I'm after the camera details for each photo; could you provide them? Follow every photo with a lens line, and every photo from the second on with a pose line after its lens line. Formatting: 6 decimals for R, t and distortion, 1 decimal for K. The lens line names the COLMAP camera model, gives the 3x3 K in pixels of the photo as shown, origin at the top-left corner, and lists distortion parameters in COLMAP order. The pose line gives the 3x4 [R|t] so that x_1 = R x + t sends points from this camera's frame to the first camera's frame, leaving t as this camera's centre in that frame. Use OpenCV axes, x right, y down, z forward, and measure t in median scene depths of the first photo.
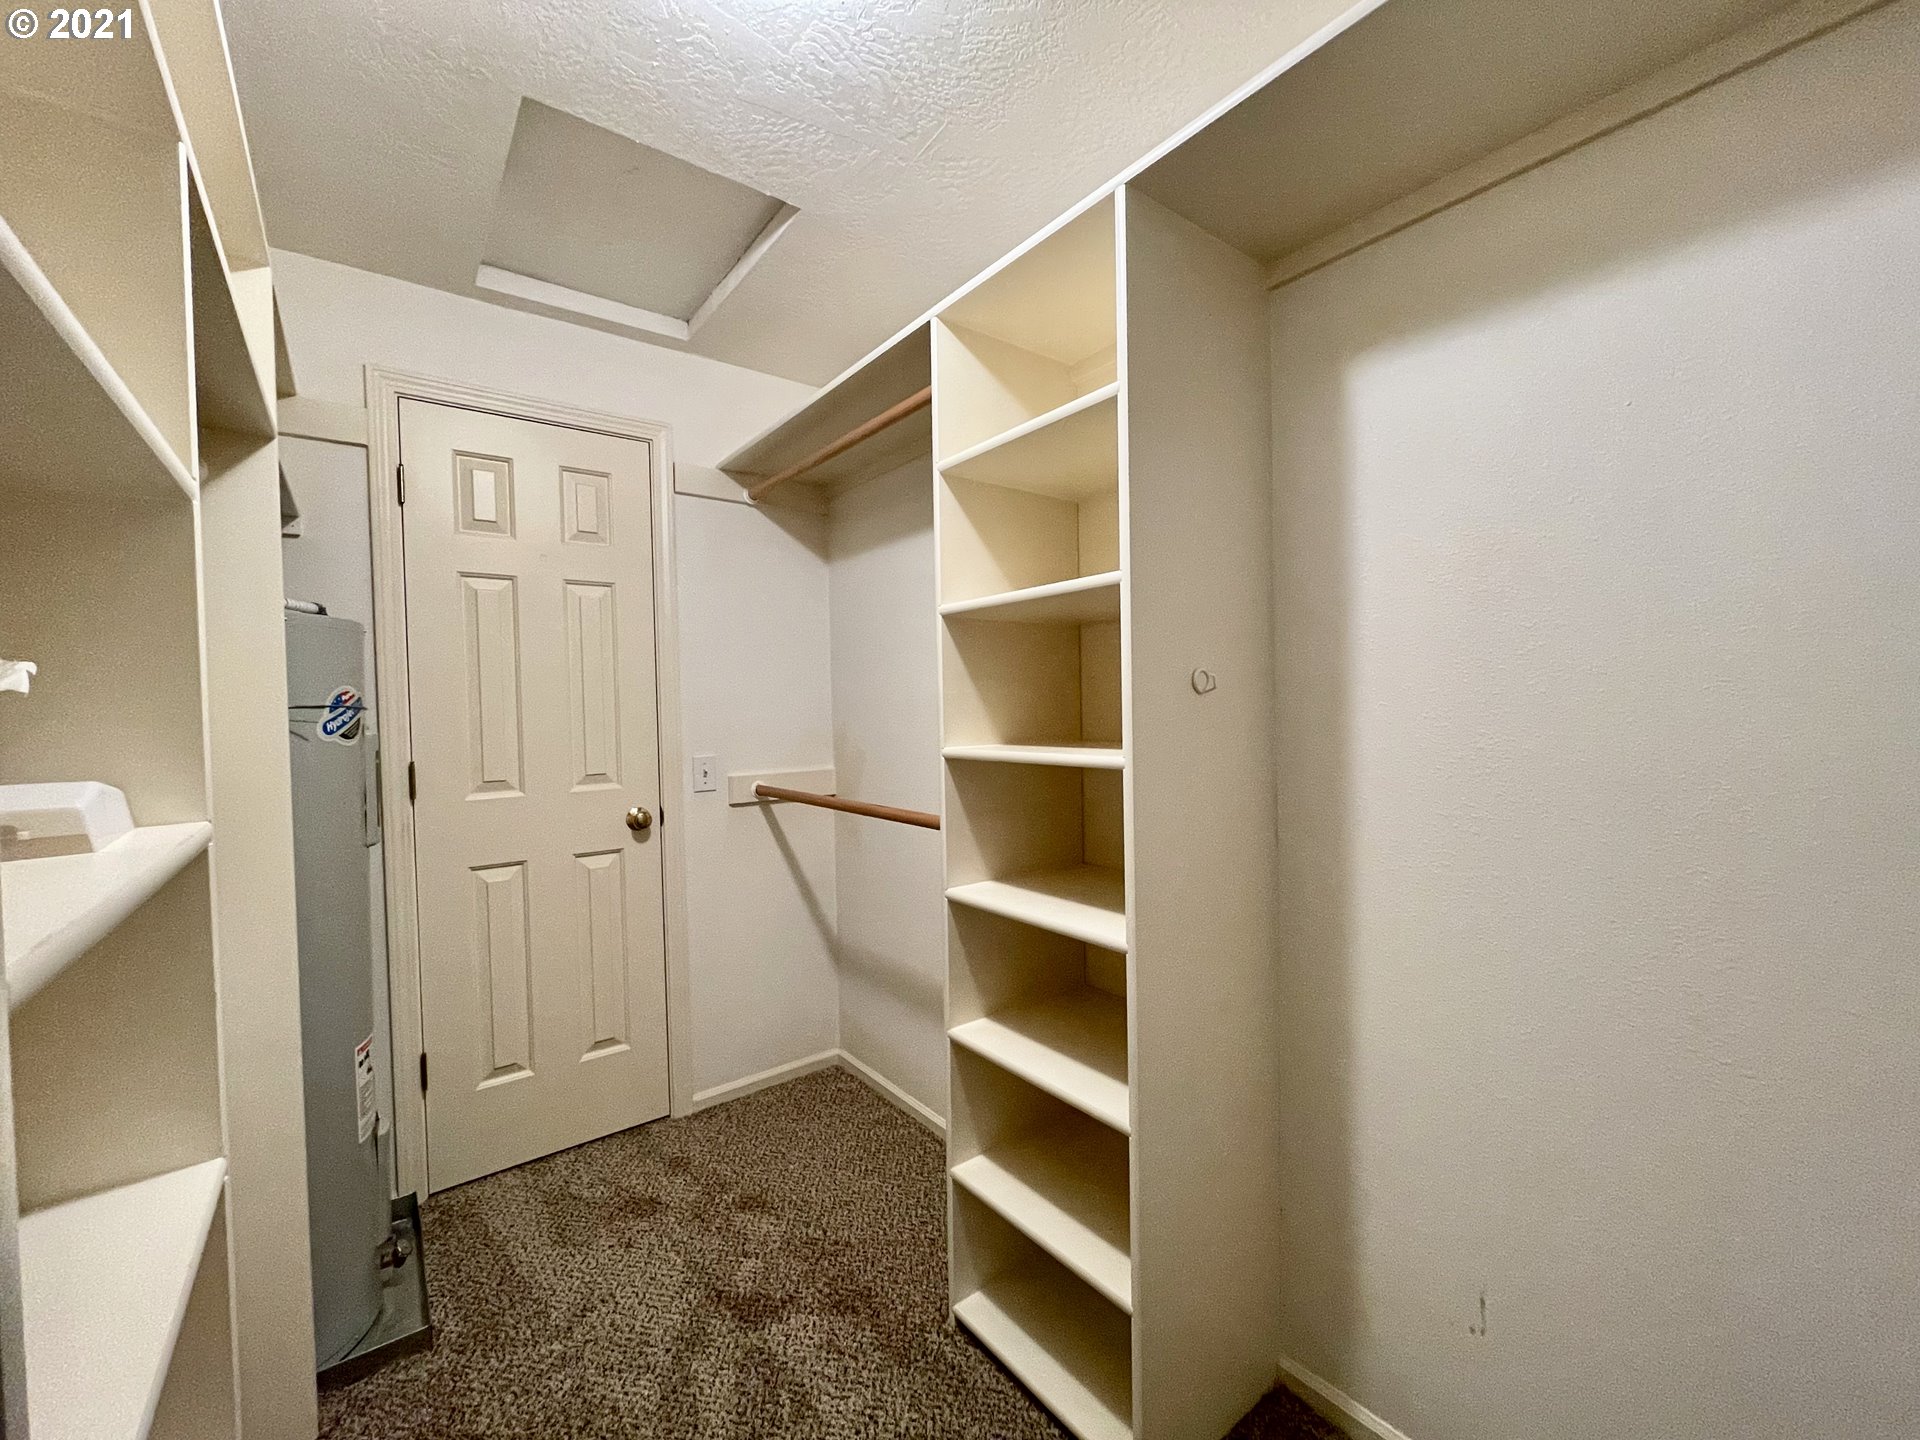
lens RADIAL K [[771.4, 0, 961.6], [0, 771.4, 724.5], [0, 0, 1]] dist [-0.001857, -0.000627]
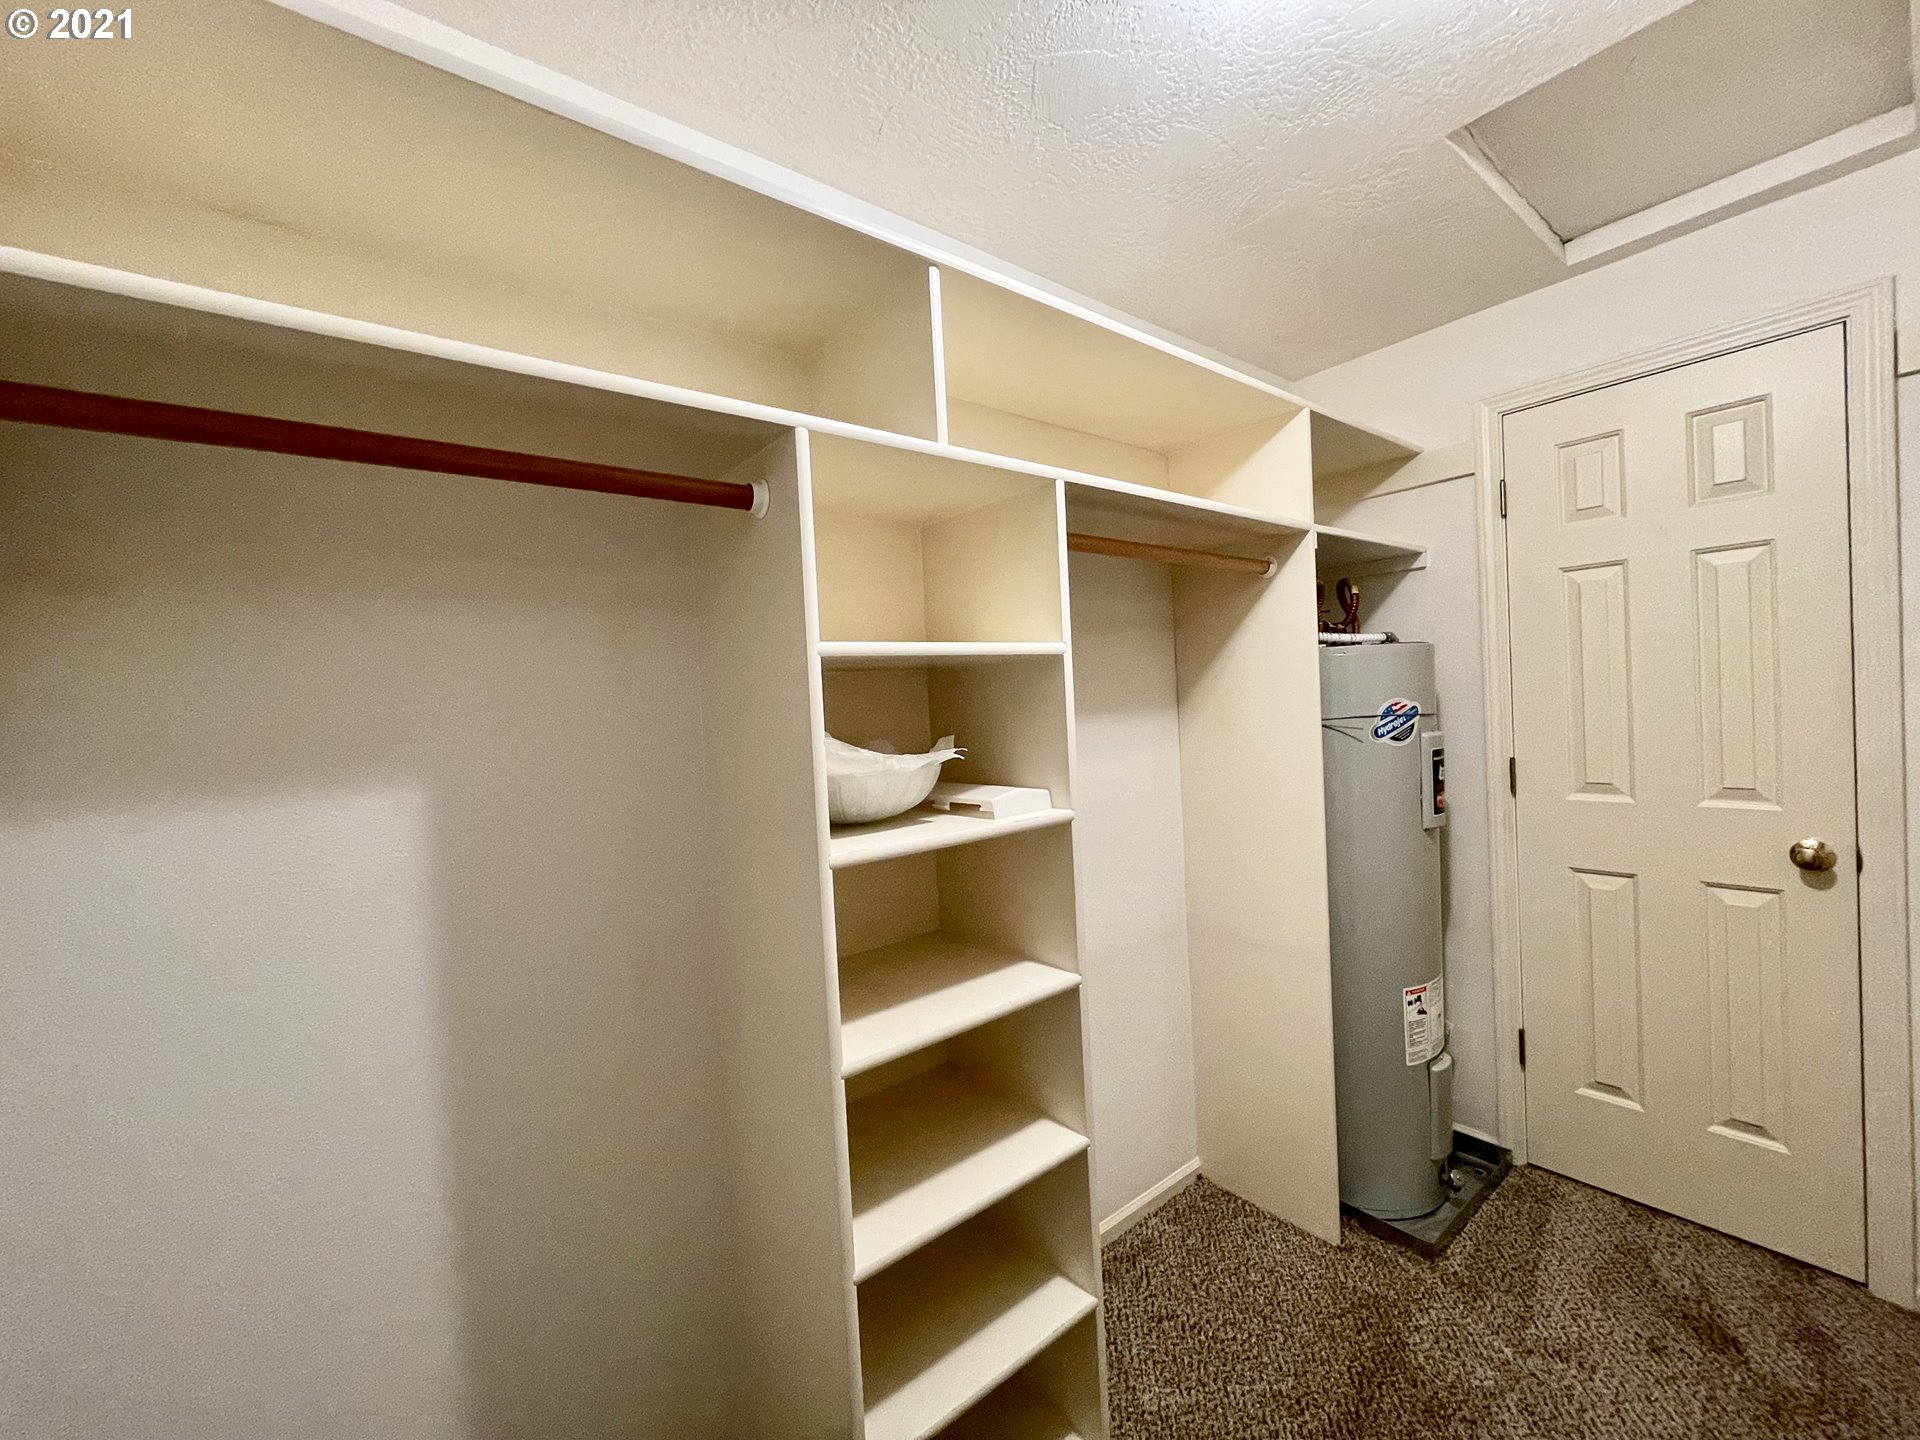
lens RADIAL K [[771.4, 0, 961.6], [0, 771.4, 724.5], [0, 0, 1]] dist [-0.001857, -0.000627]
pose [[0.017319, 0.047150, -0.998738, 0.345641], [0.024164, 0.998576, 0.047561, -0.067243], [0.999558, -0.024958, 0.016155, 0.224132]]
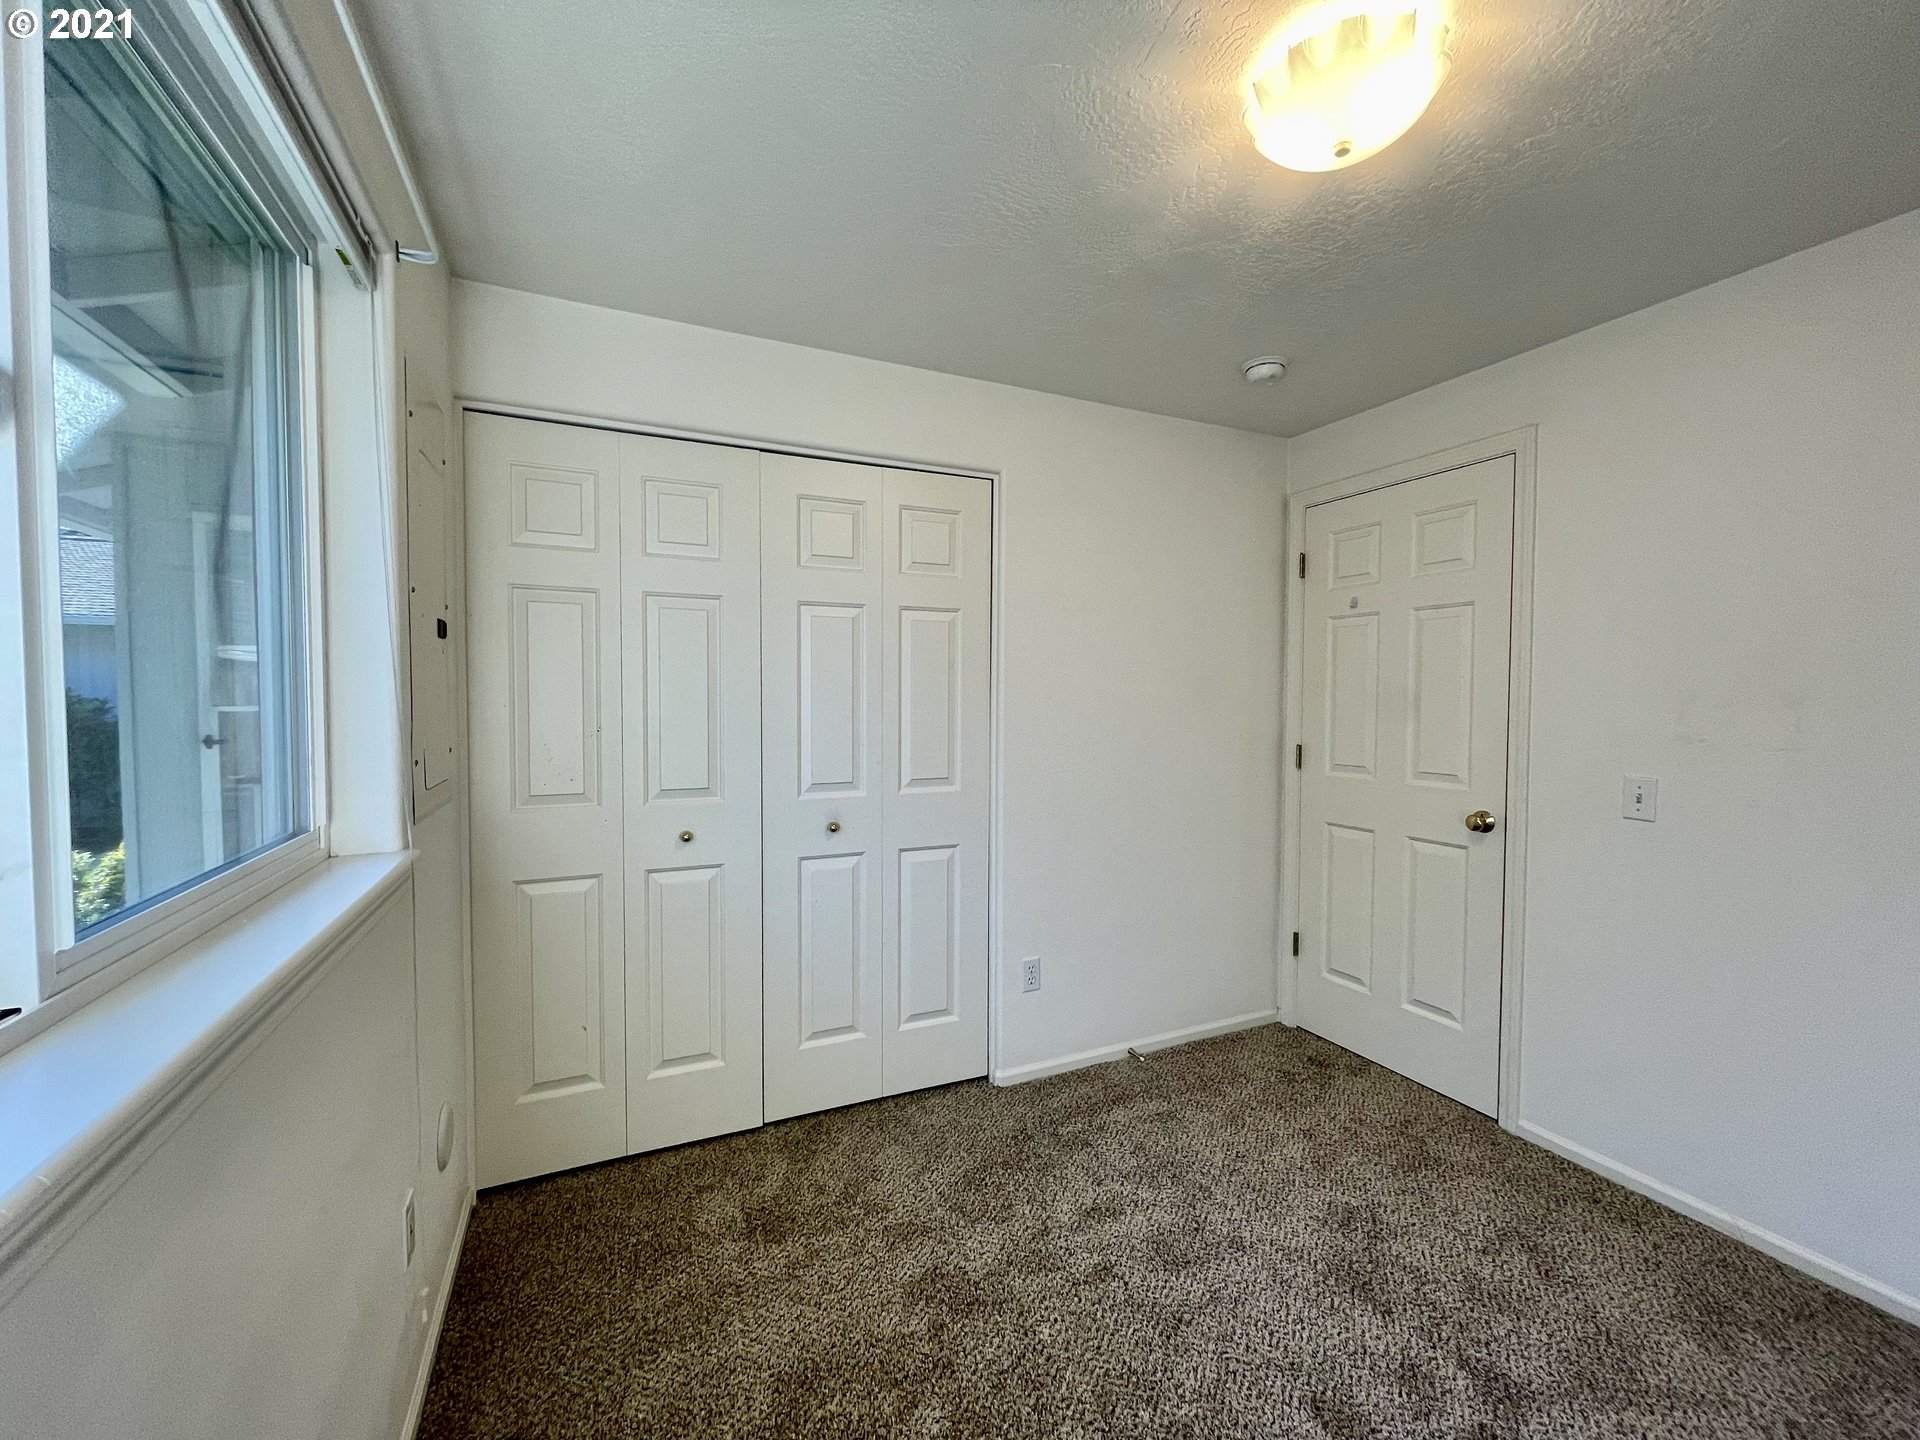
lens RADIAL K [[771.4, 0, 961.6], [0, 771.4, 724.5], [0, 0, 1]] dist [-0.001857, -0.000627]
pose [[-0.223061, 0.064477, -0.972670, 0.919798], [-0.015261, 0.997457, 0.069620, -0.088358], [0.974685, 0.030373, -0.221509, 0.664838]]
